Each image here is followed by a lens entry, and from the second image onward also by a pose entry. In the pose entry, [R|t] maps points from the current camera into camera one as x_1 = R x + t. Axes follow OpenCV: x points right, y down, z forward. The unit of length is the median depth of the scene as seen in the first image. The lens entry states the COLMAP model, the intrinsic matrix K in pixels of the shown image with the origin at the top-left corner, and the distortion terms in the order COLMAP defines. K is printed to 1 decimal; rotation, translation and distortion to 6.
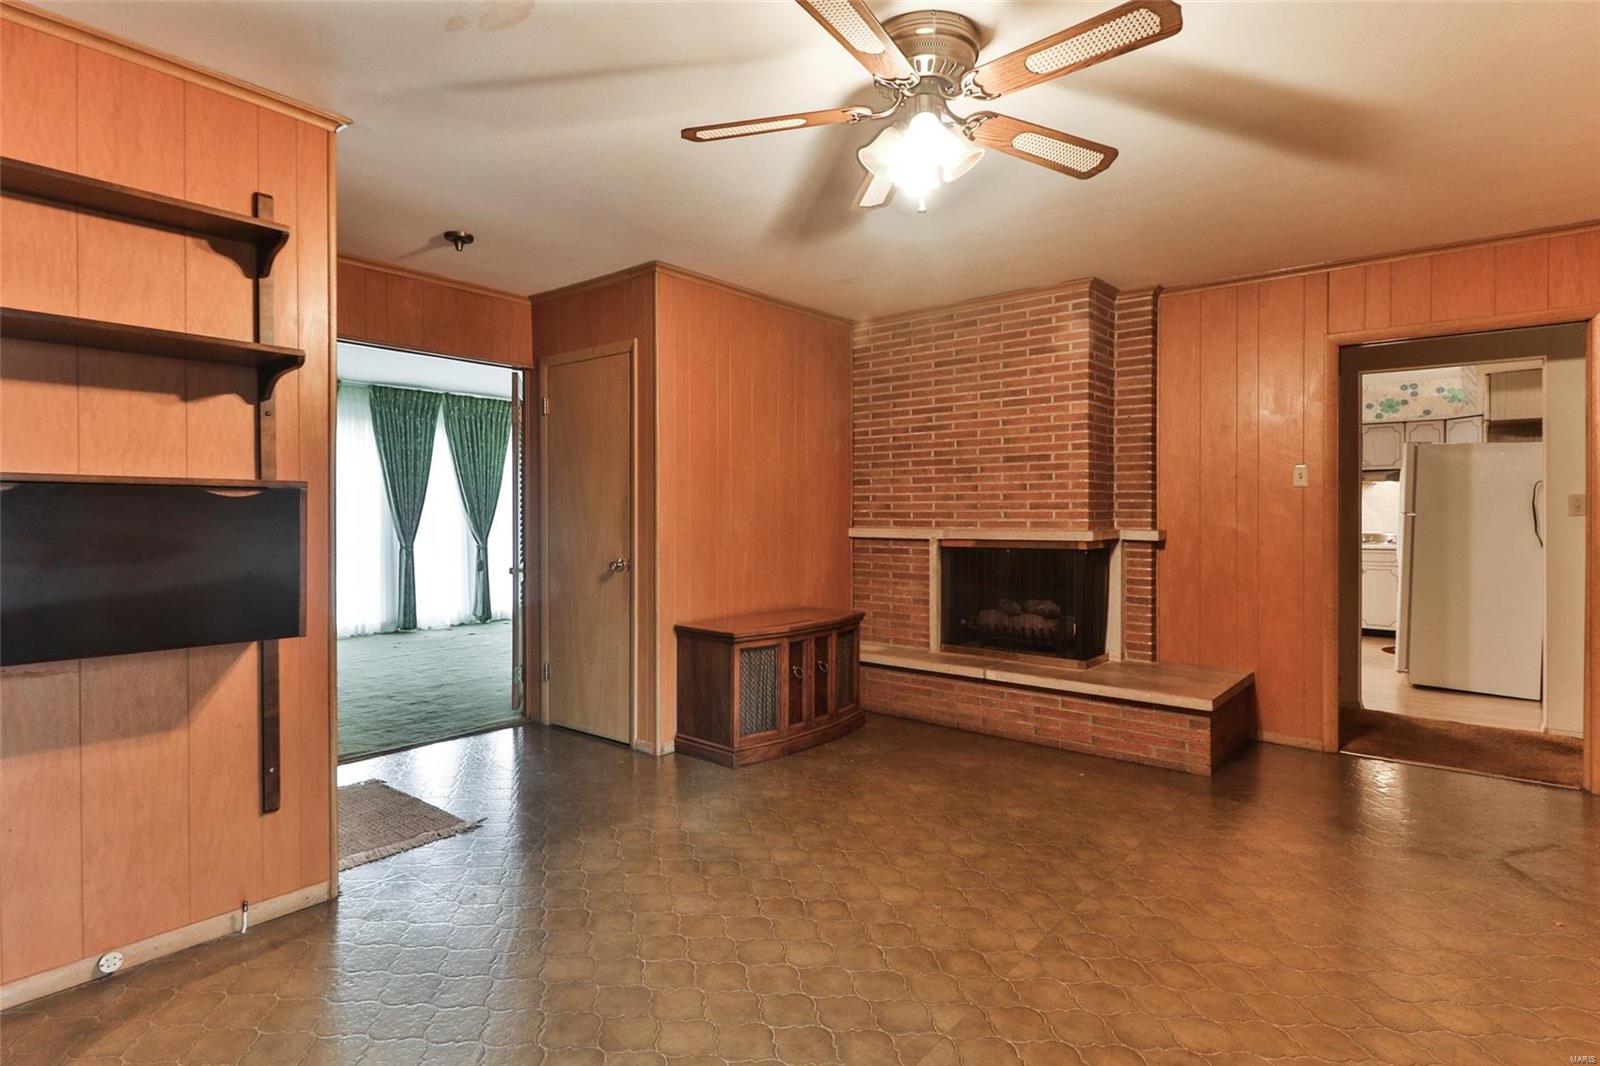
lens RADIAL K [[818.3, 0, 813.9], [0, 818.3, 507.8], [0, 0, 1]] dist [0.027269, -0.015039]
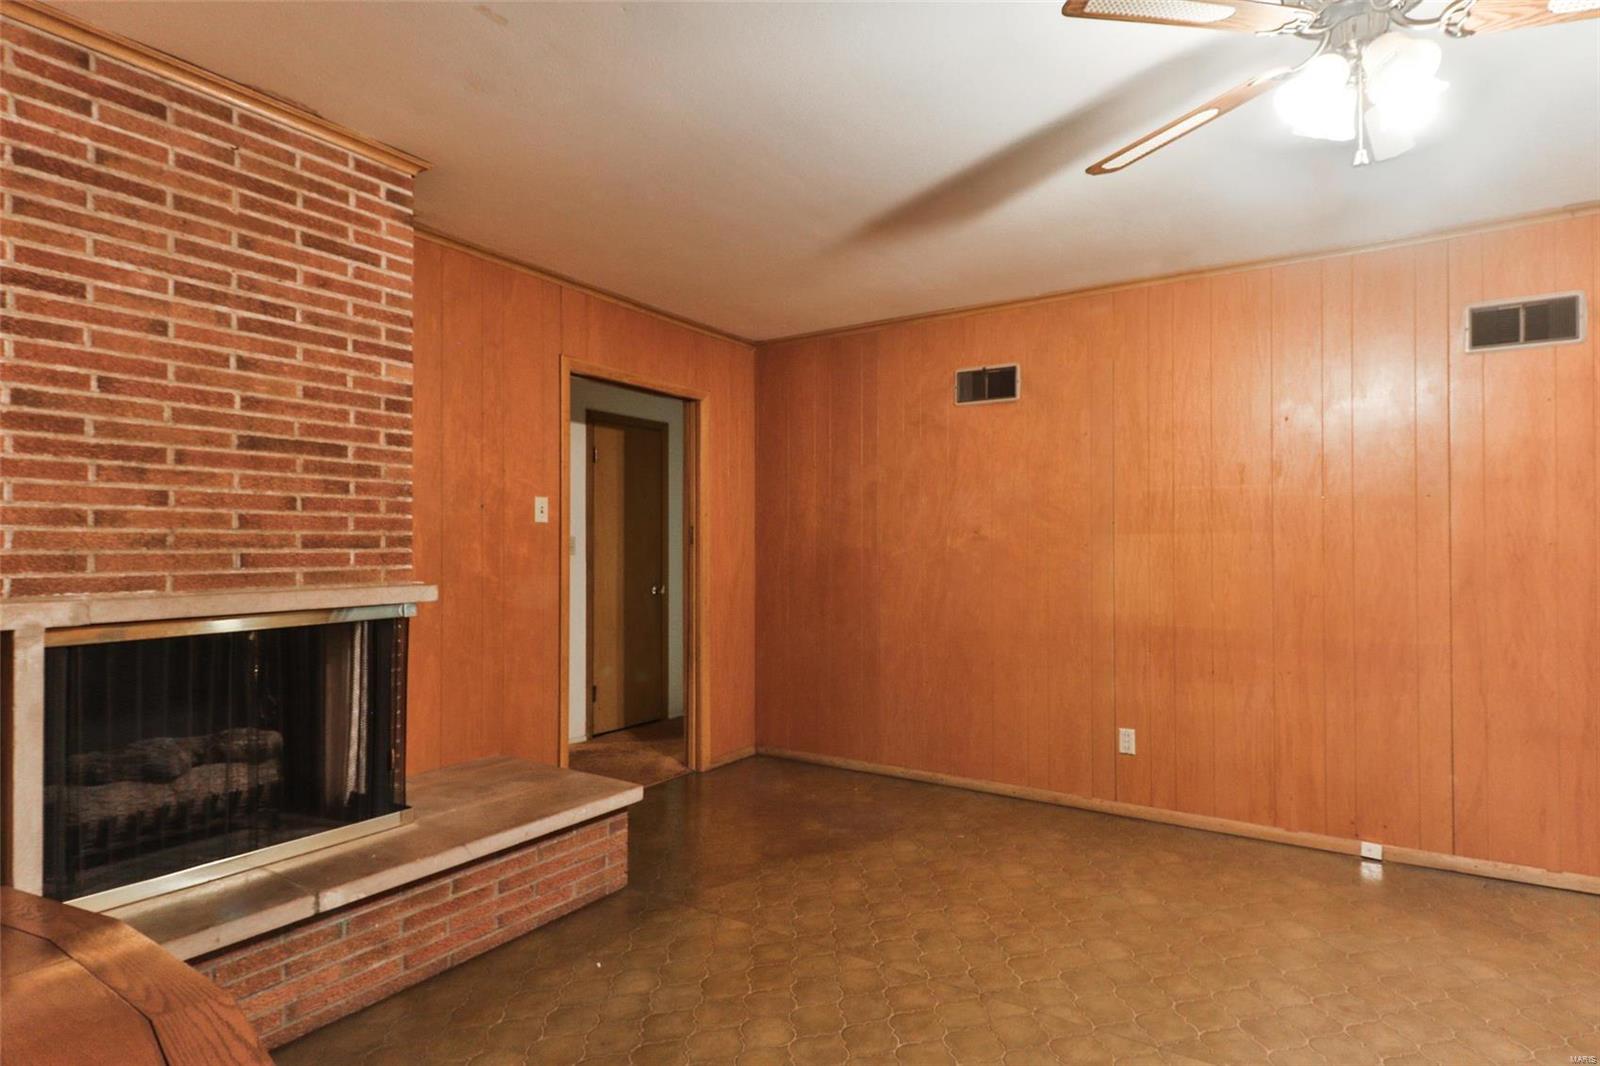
lens RADIAL K [[844.2, 0, 799.6], [0, 844.2, 537.9], [0, 0, 1]] dist [0.031135, -0.015050]
pose [[-0.089954, 0.014599, 0.995839, -0.286323], [-0.002175, 0.999887, -0.014854, 0.002525], [-0.995944, -0.003503, -0.089912, 0.737551]]
